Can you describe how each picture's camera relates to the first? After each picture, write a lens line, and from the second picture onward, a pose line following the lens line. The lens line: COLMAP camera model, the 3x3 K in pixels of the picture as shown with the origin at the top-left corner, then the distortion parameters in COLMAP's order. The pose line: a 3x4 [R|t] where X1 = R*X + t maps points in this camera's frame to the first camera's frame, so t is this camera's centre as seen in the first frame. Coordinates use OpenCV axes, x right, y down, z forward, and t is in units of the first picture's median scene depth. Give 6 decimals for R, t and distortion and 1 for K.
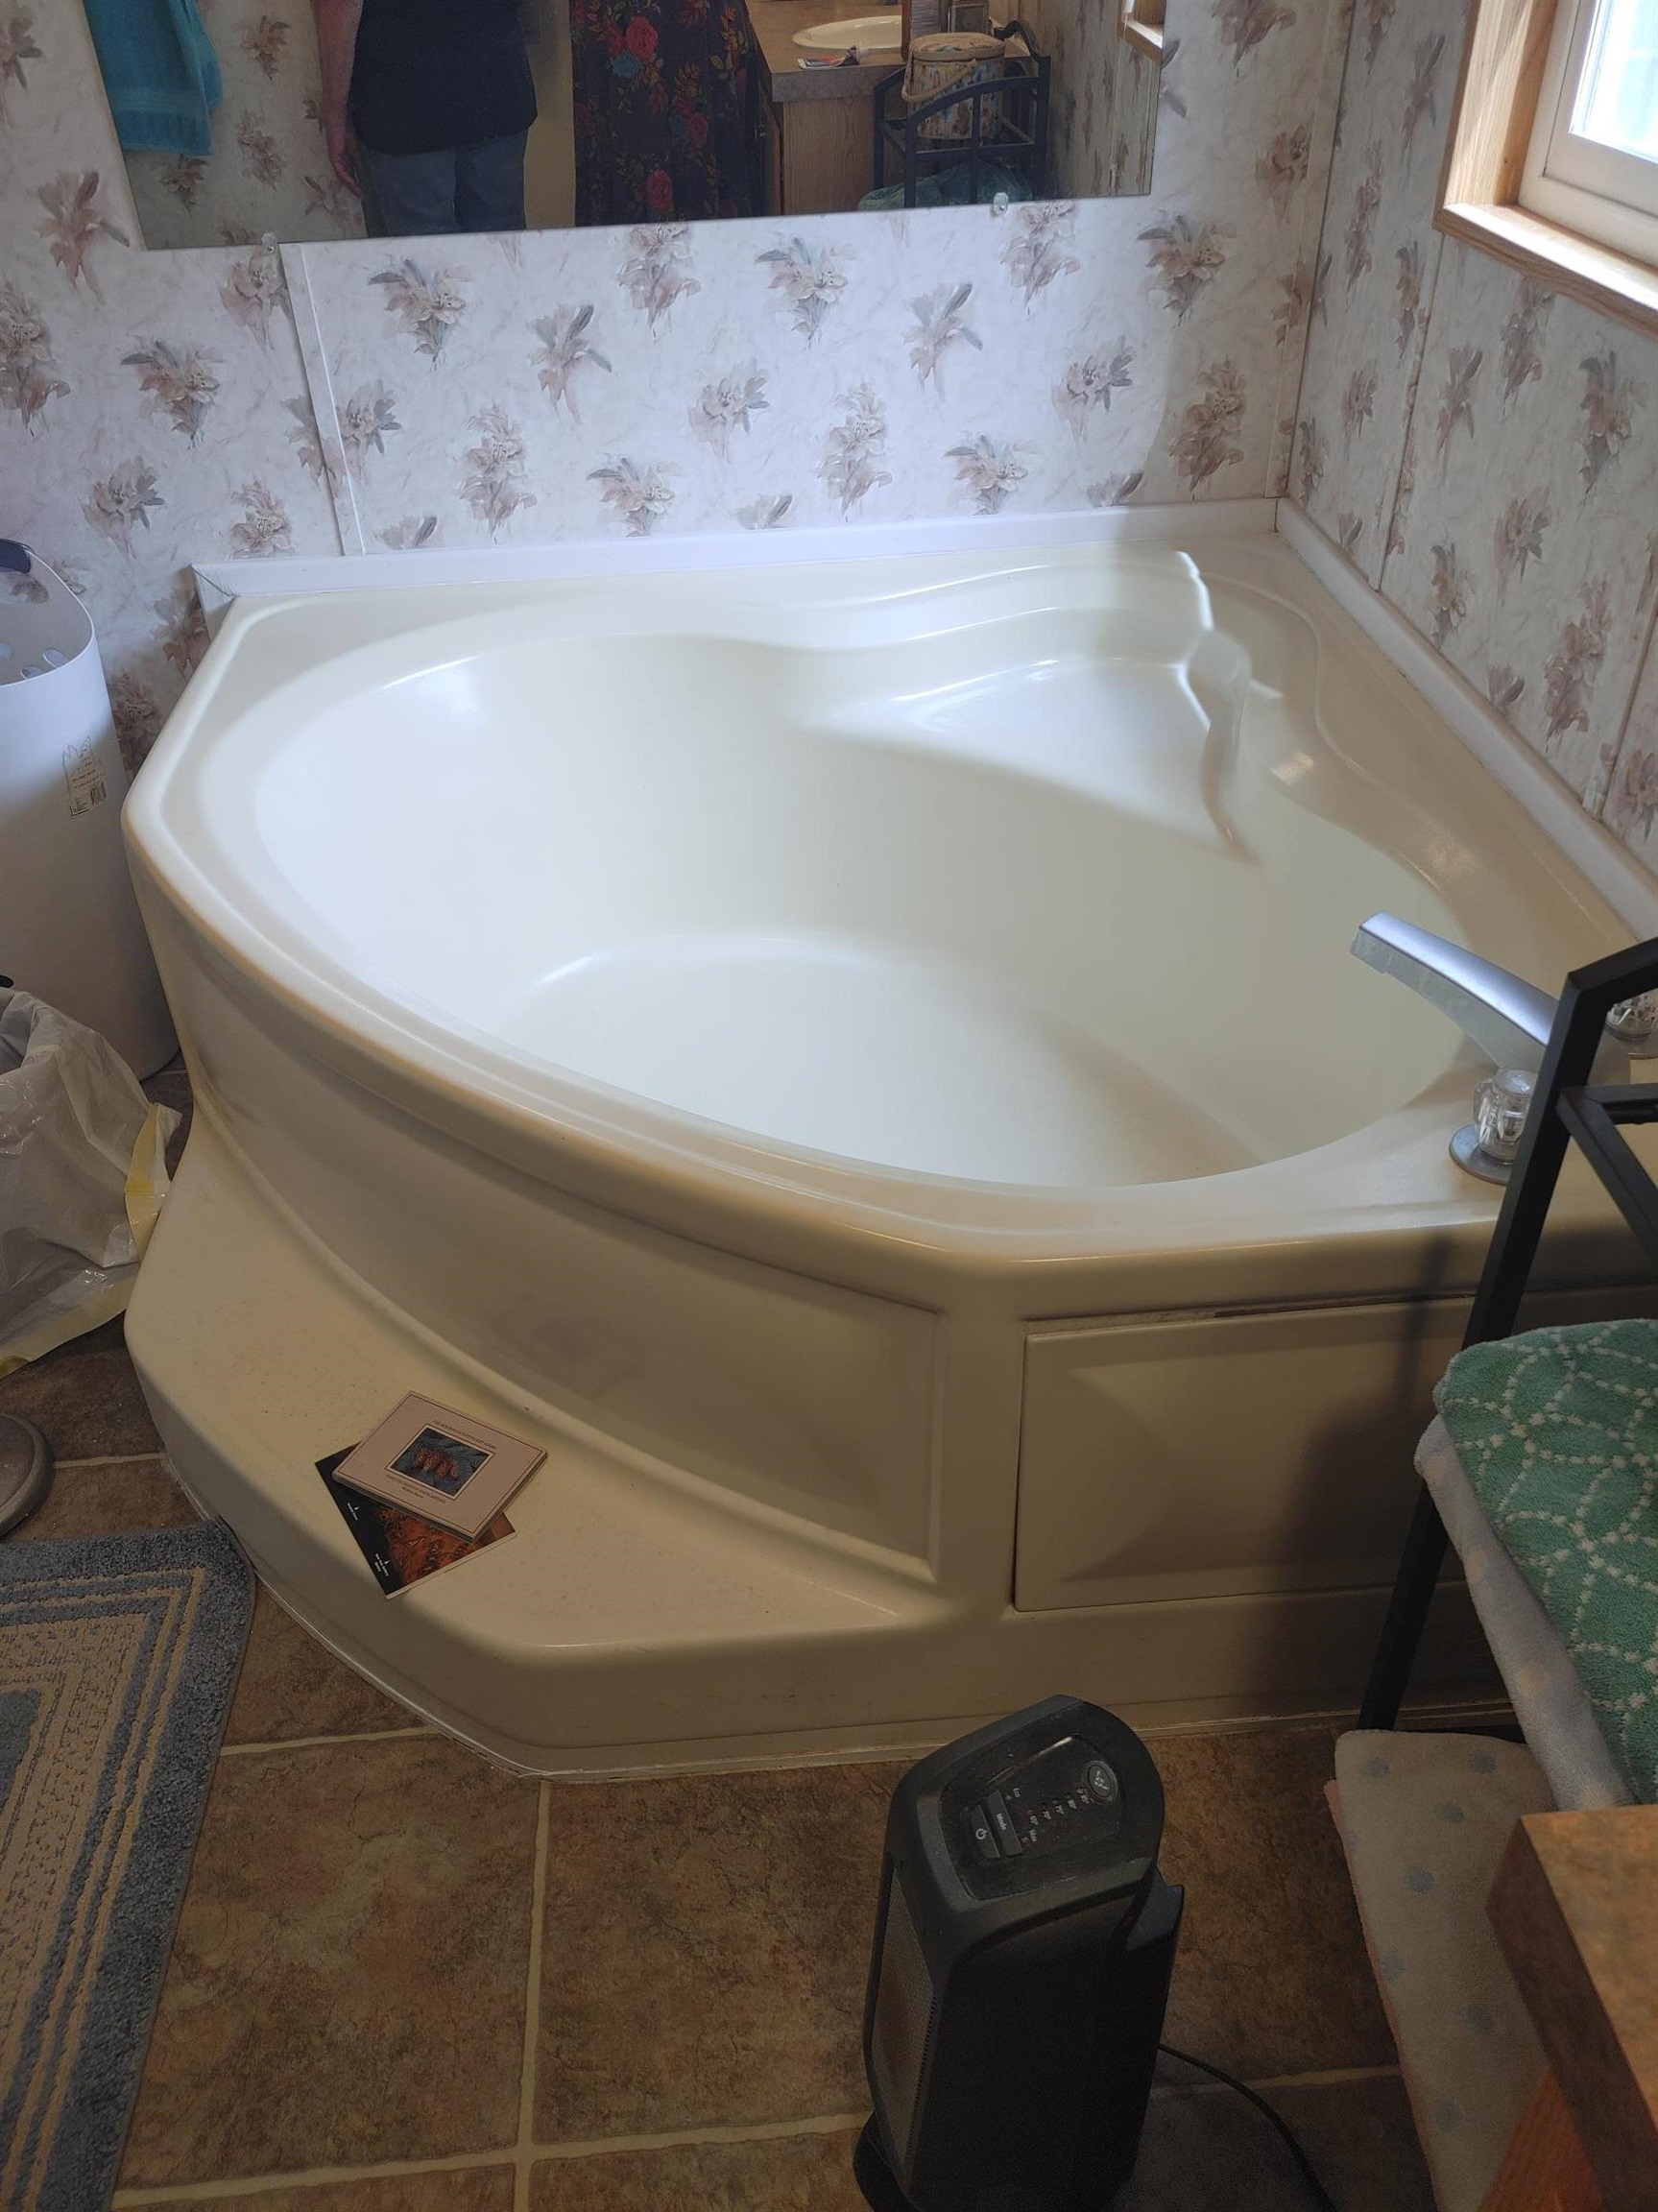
lens RADIAL K [[1717.6, 0, 792.7], [0, 1717.6, 1099.0], [0, 0, 1]] dist [0.032314, -0.010447]
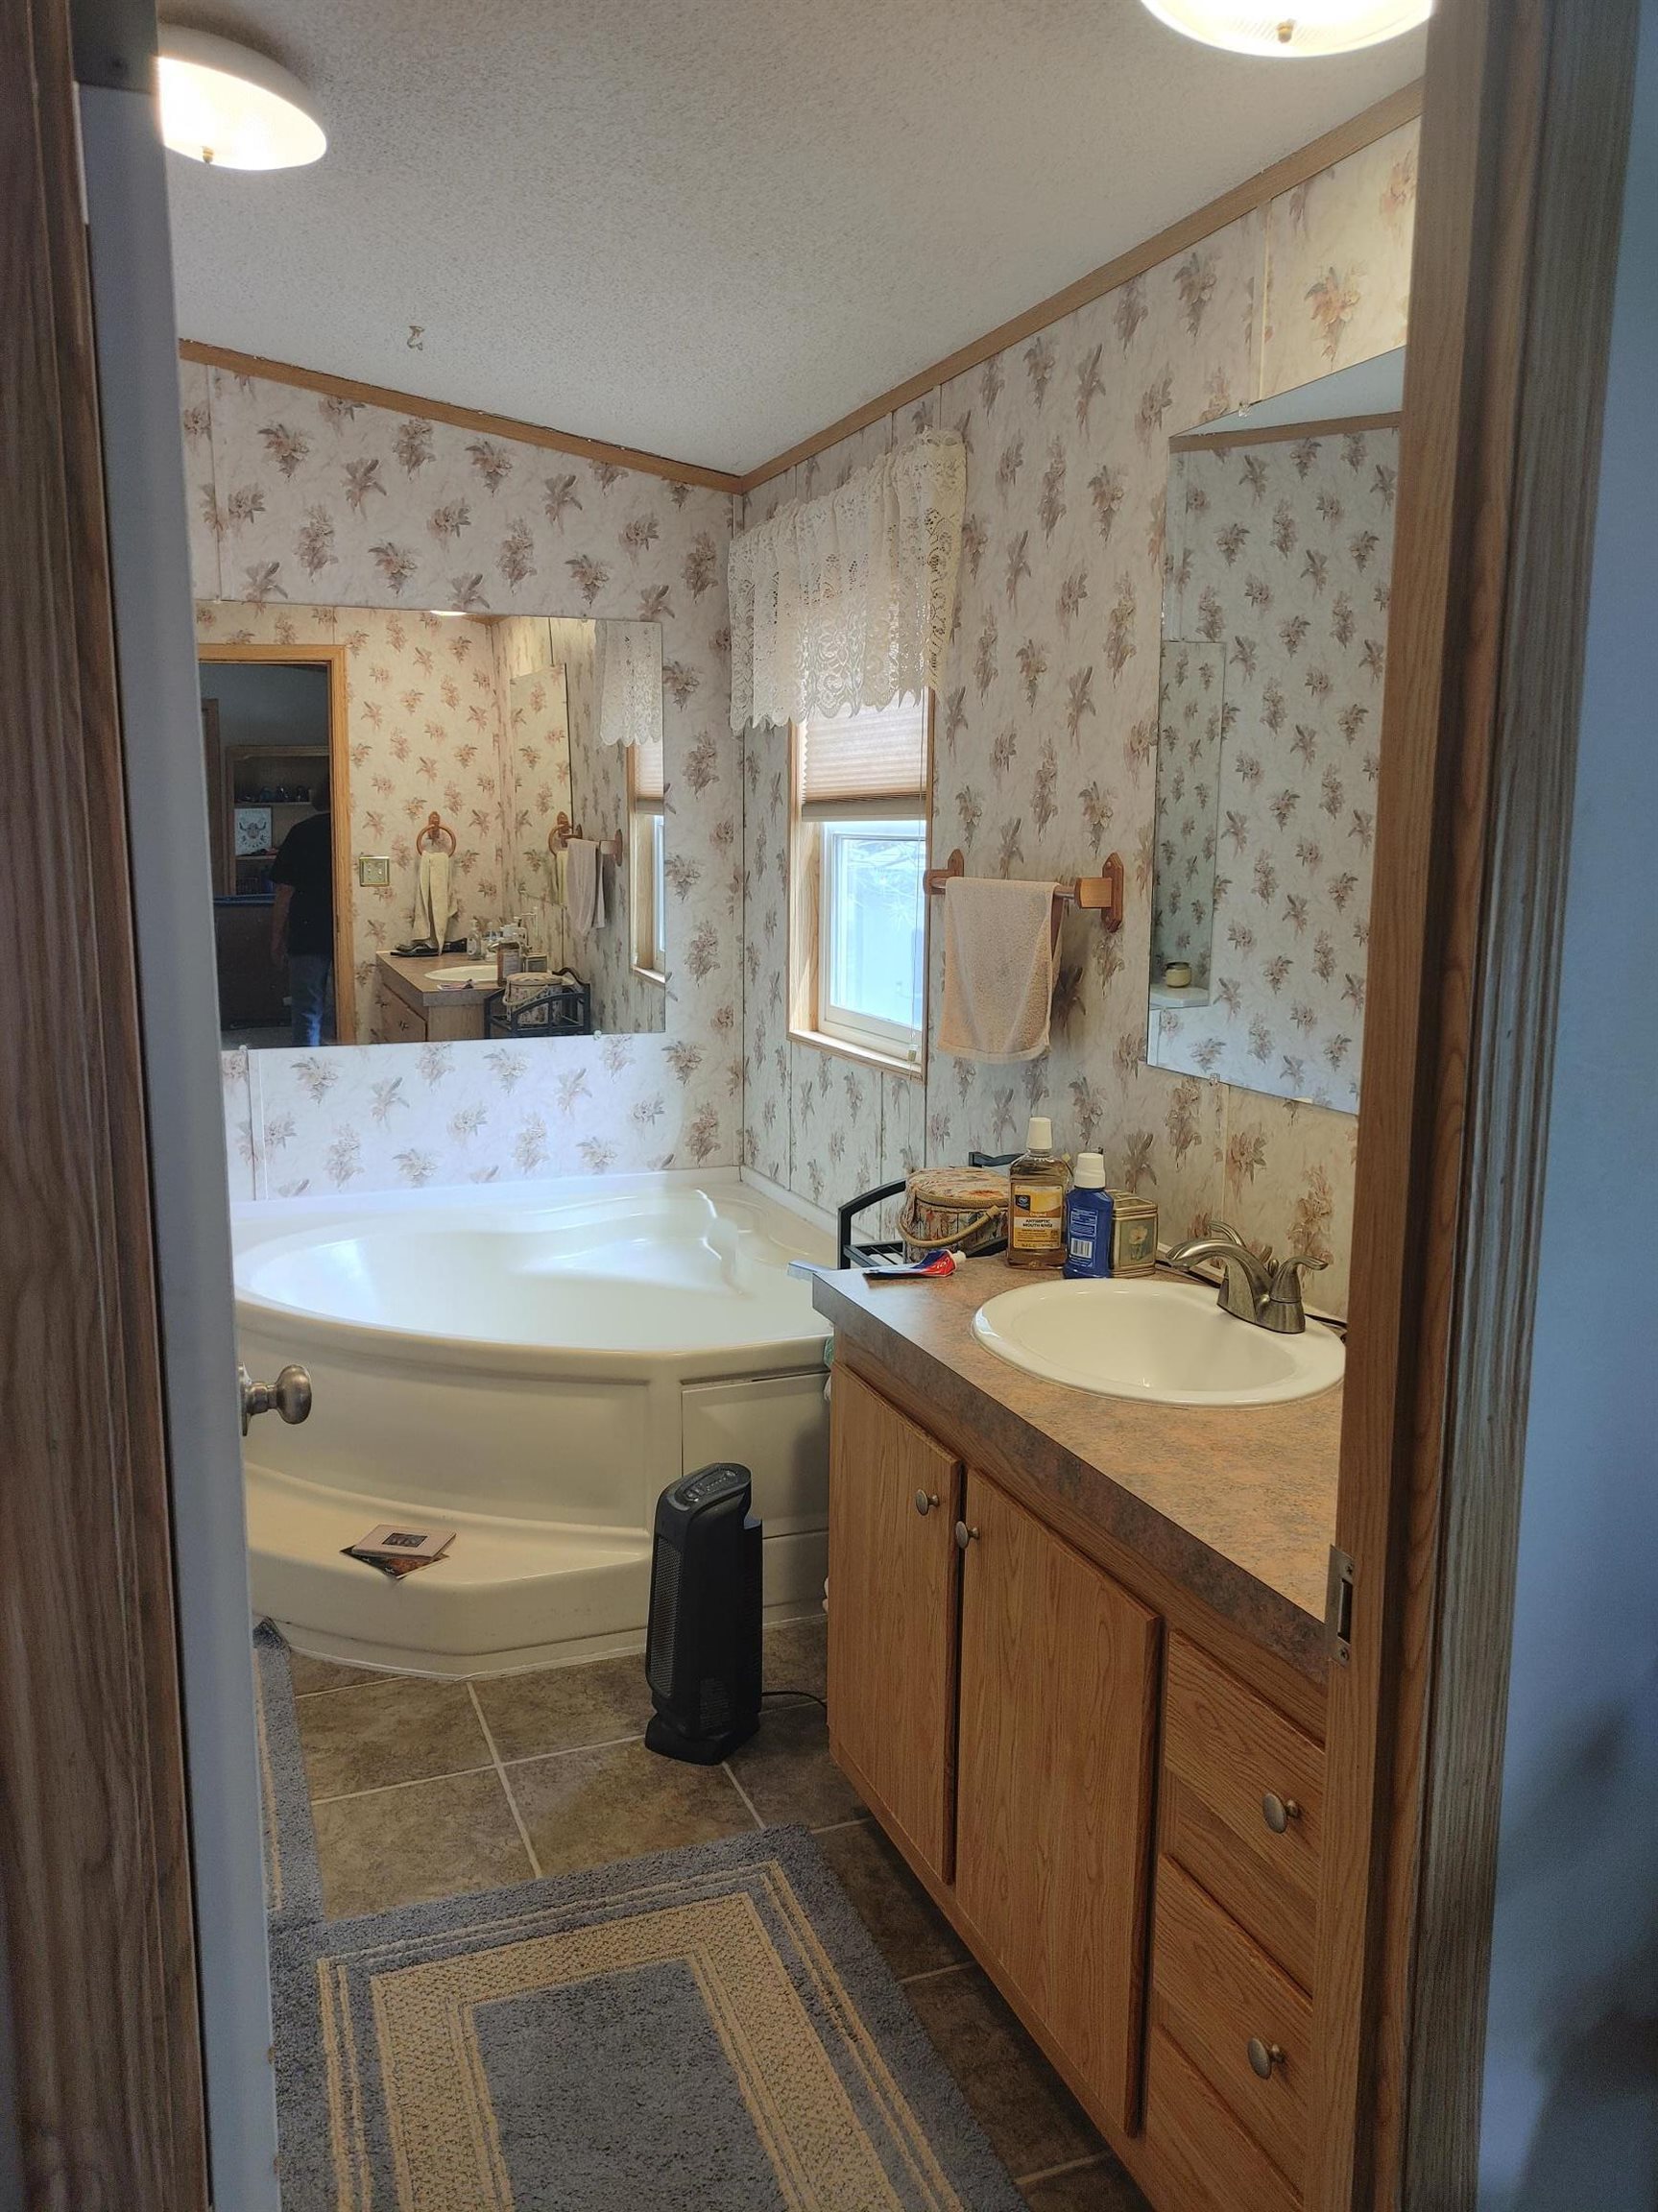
lens RADIAL K [[1717.6, 0, 792.7], [0, 1717.6, 1099.0], [0, 0, 1]] dist [0.032314, -0.010447]
pose [[0.959360, -0.005382, 0.282134, -0.244272], [0.136314, 0.884264, -0.446649, 0.527227], [-0.247077, 0.466956, 0.849061, -0.816358]]
